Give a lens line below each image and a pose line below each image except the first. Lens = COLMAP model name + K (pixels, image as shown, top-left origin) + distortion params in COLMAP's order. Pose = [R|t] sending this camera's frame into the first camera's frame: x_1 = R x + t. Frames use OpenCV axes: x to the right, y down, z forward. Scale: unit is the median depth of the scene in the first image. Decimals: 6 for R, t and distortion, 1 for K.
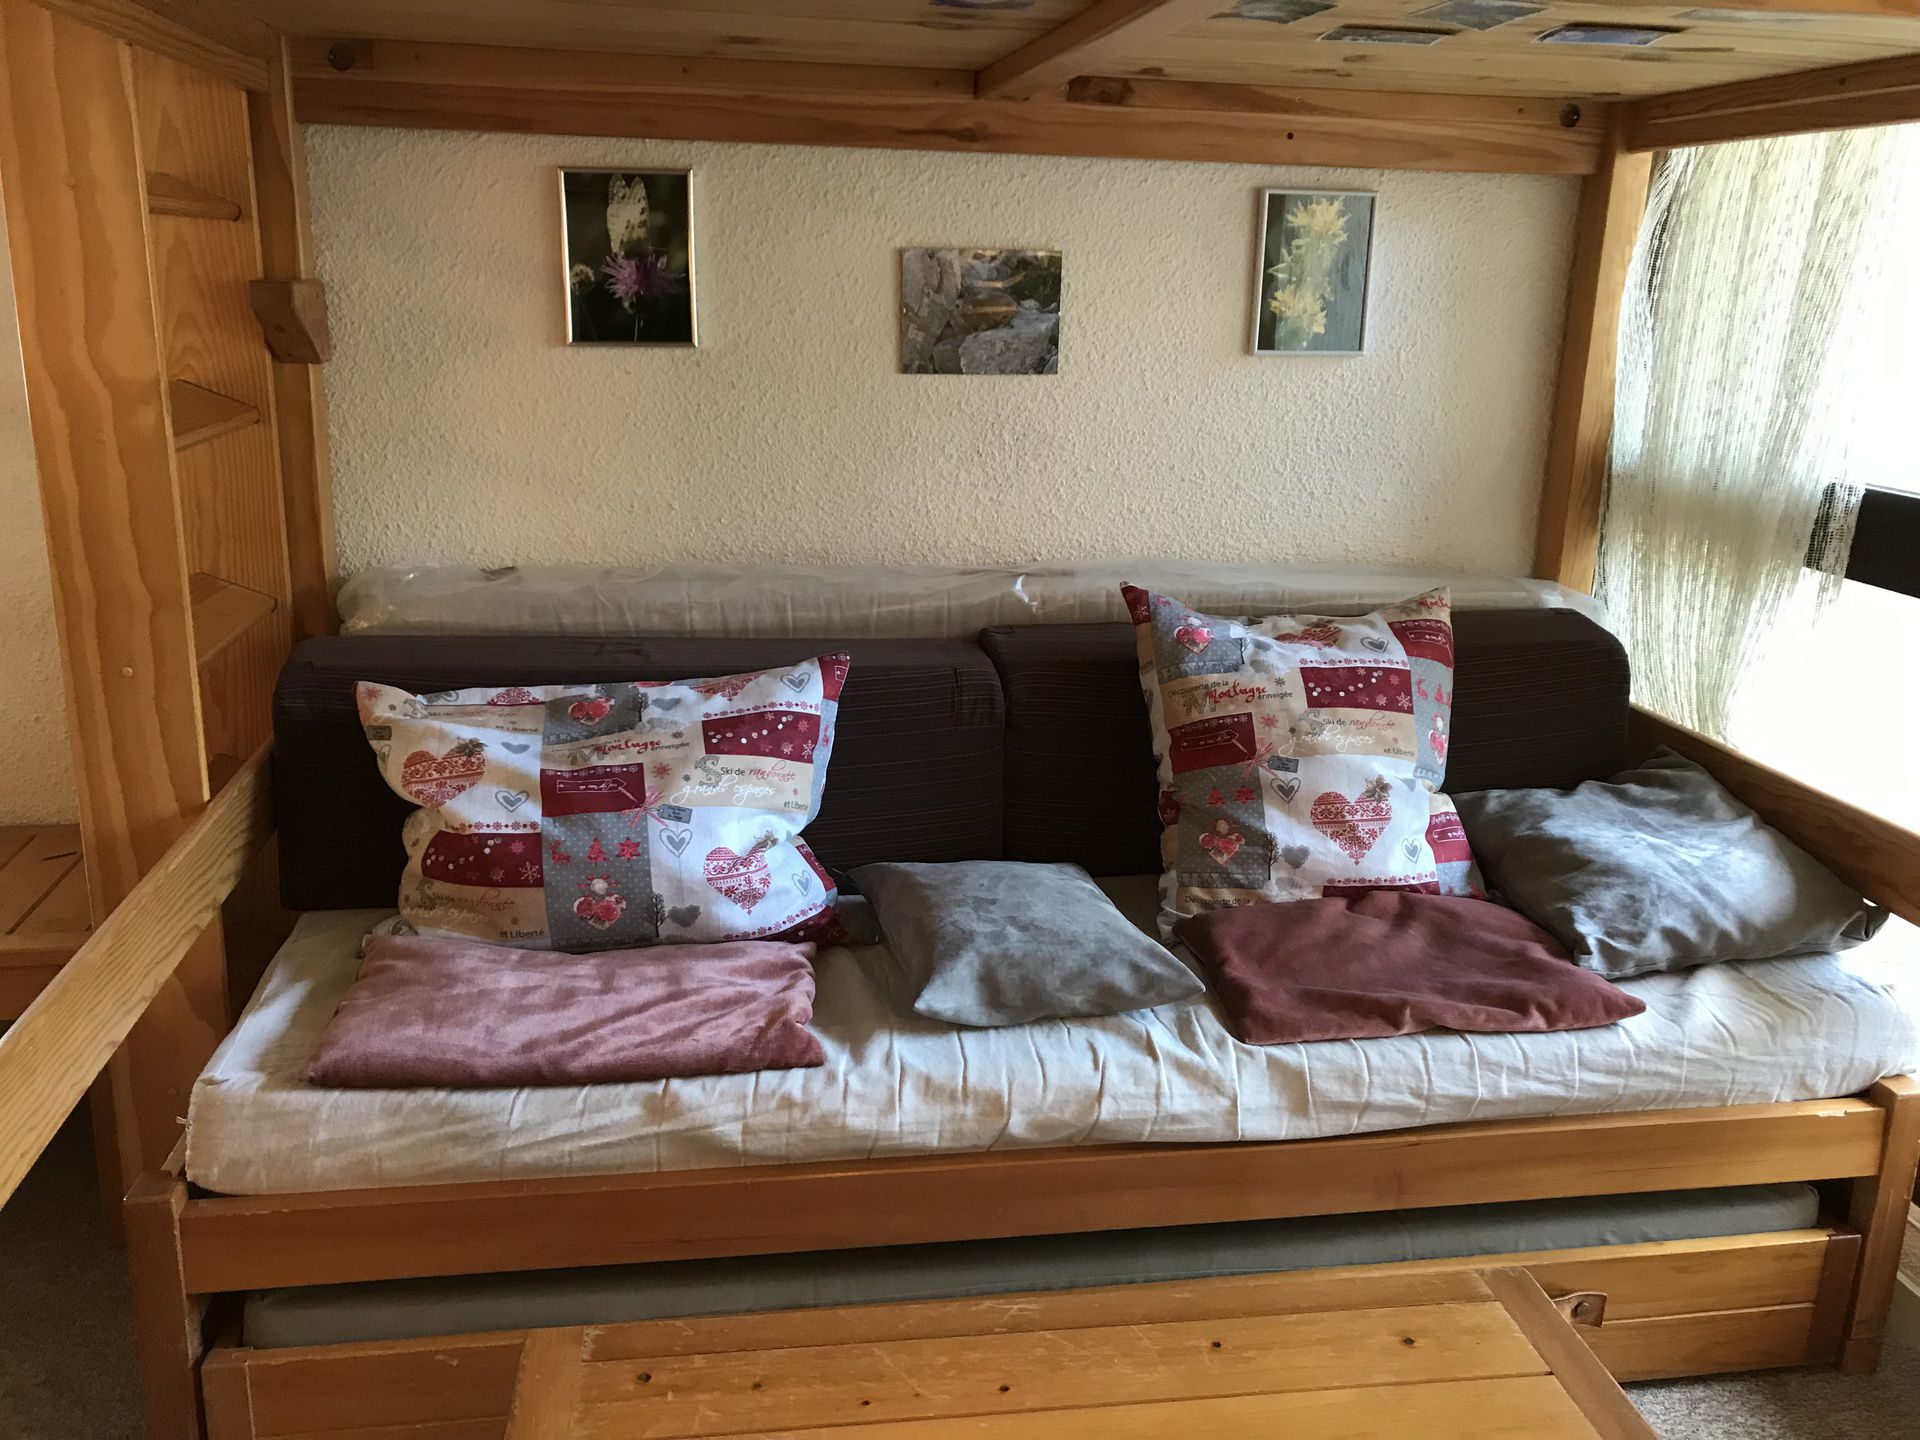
lens RADIAL K [[1585.4, 0, 960.0], [0, 1585.4, 720.0], [0, 0, 1]] dist [0.025092, -0.014619]
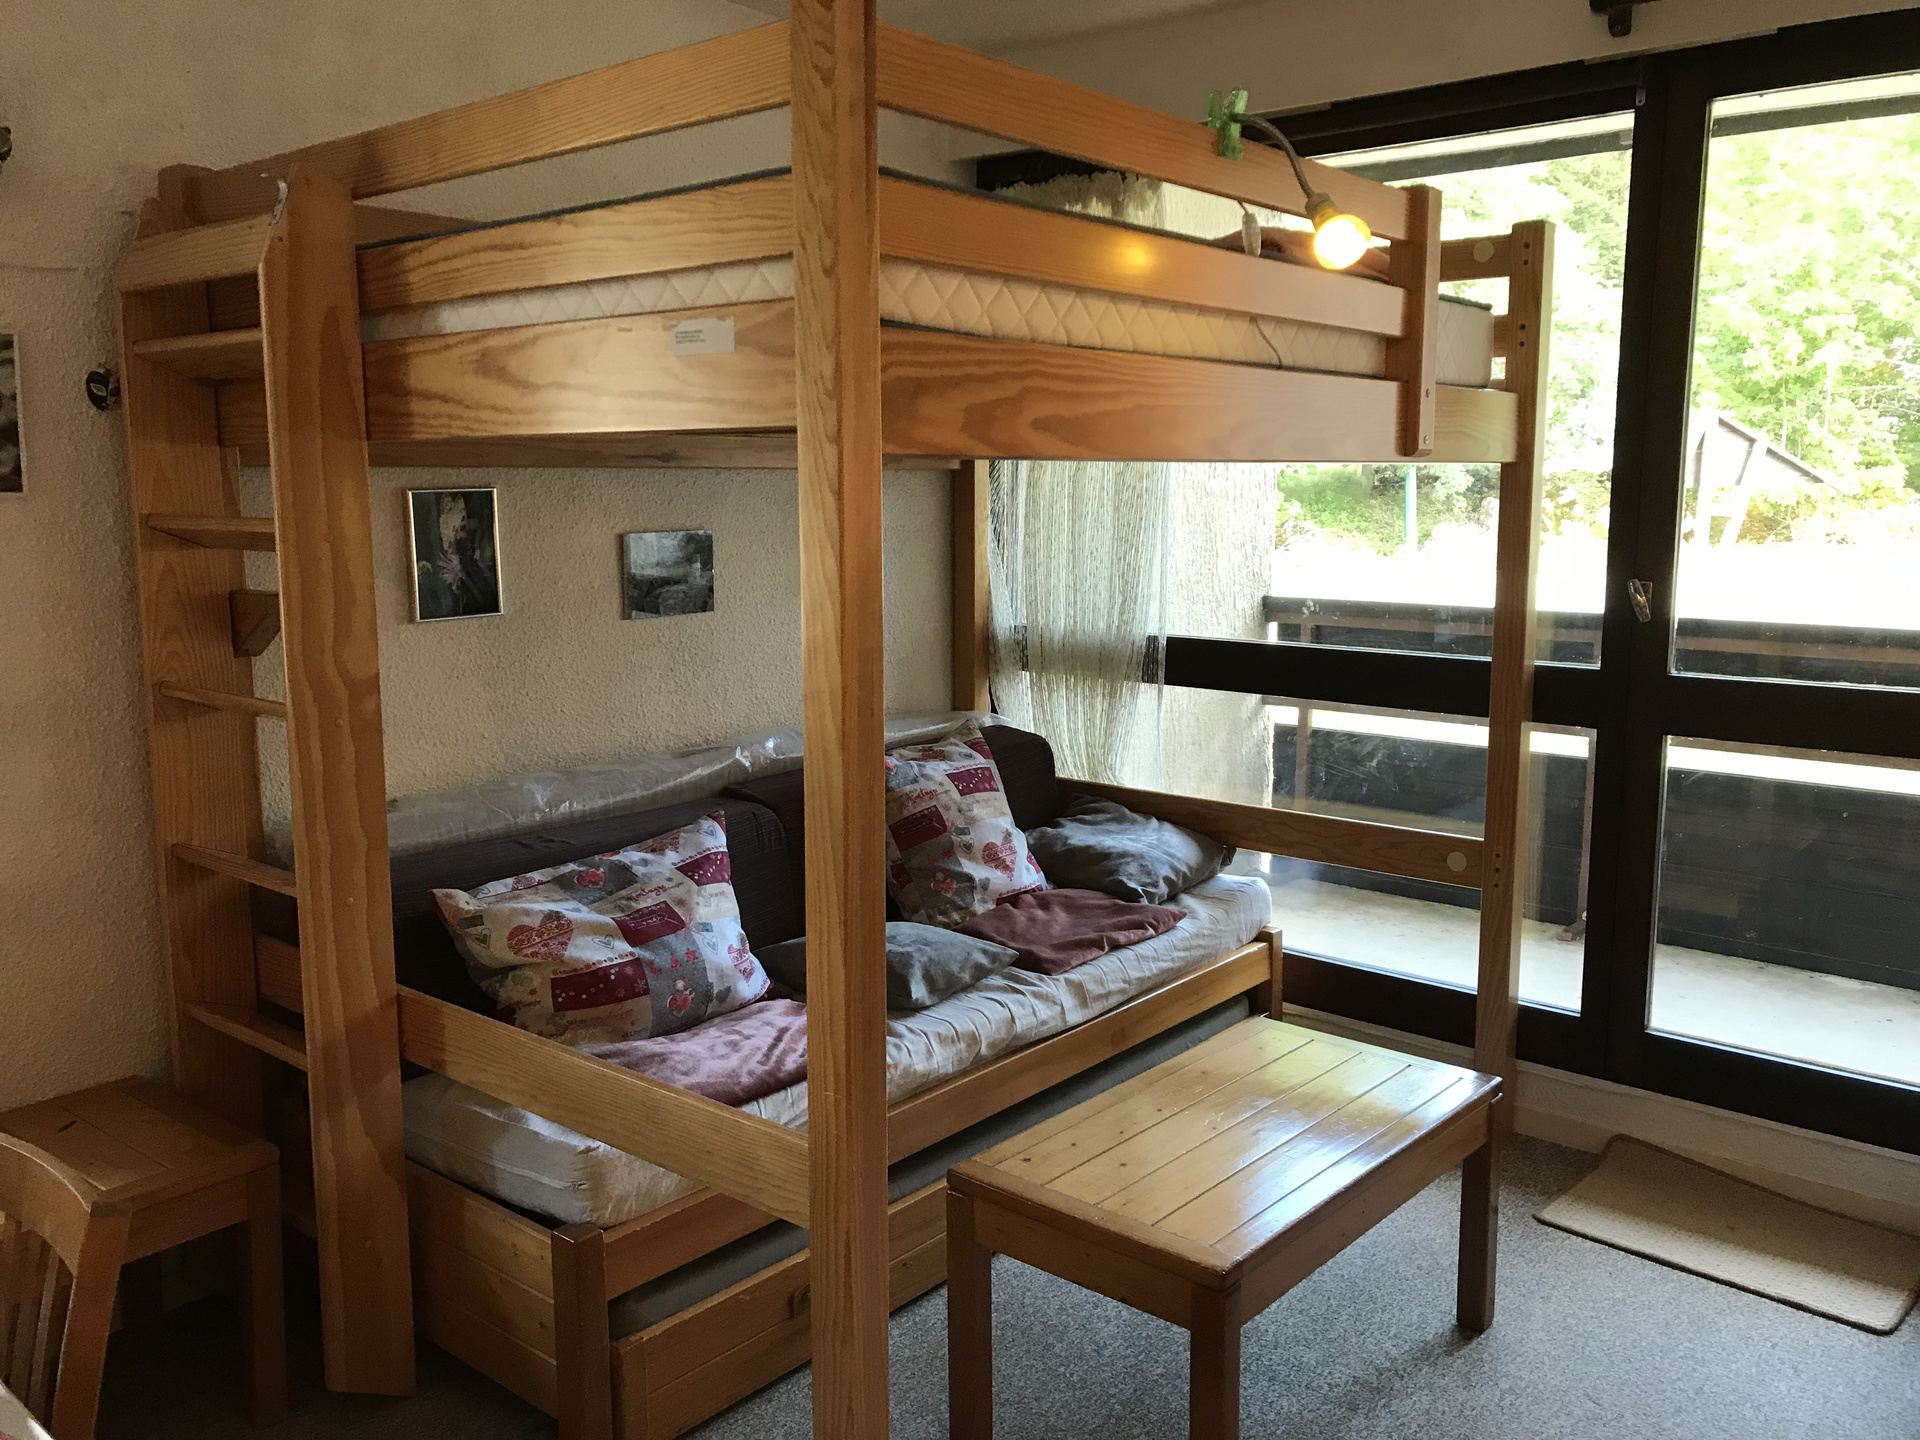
lens RADIAL K [[1587.7, 0, 960.0], [0, 1587.7, 720.0], [0, 0, 1]] dist [0.086264, -0.069126]
pose [[0.756920, -0.130089, 0.640428, -0.878364], [0.202863, 0.978347, -0.041033, -0.019000], [-0.621223, 0.160979, 0.766921, -0.294157]]
